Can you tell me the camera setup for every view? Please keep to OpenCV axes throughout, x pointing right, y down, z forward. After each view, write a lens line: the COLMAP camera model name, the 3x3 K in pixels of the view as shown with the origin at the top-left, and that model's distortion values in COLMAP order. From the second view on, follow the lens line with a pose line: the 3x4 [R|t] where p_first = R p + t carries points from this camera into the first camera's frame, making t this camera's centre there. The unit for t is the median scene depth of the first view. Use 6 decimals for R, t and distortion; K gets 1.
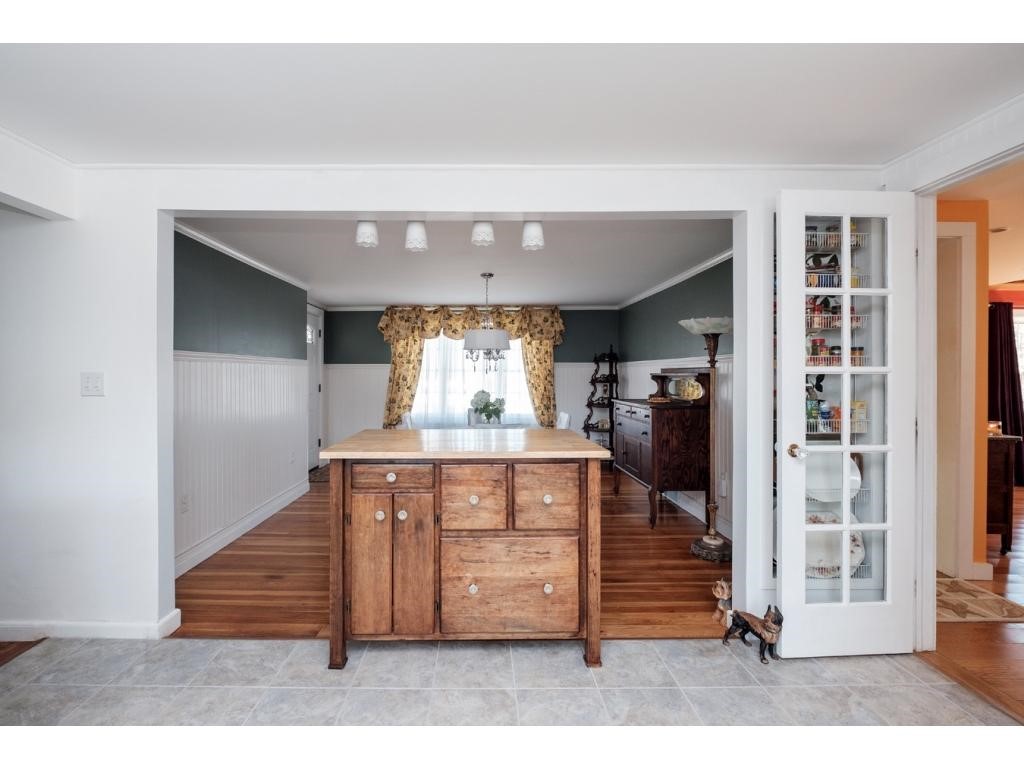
lens RADIAL K [[455.4, 0, 509.2], [0, 455.4, 378.3], [0, 0, 1]] dist [-0.003206, -0.000253]
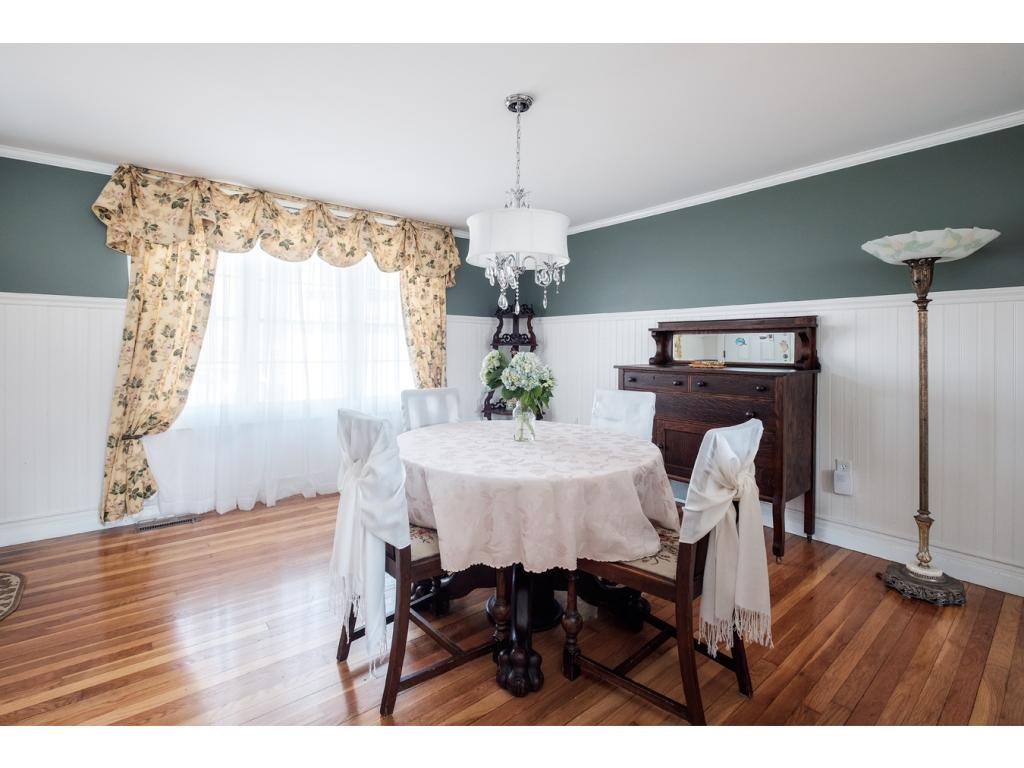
lens RADIAL K [[463.5, 0, 511.3], [0, 463.5, 351.7], [0, 0, 1]] dist [-0.001551, -0.000191]
pose [[0.802353, -0.001432, 0.596847, -0.229983], [-0.000155, 0.999997, 0.002608, 0.018352], [-0.596849, -0.002185, 0.802351, 0.422629]]
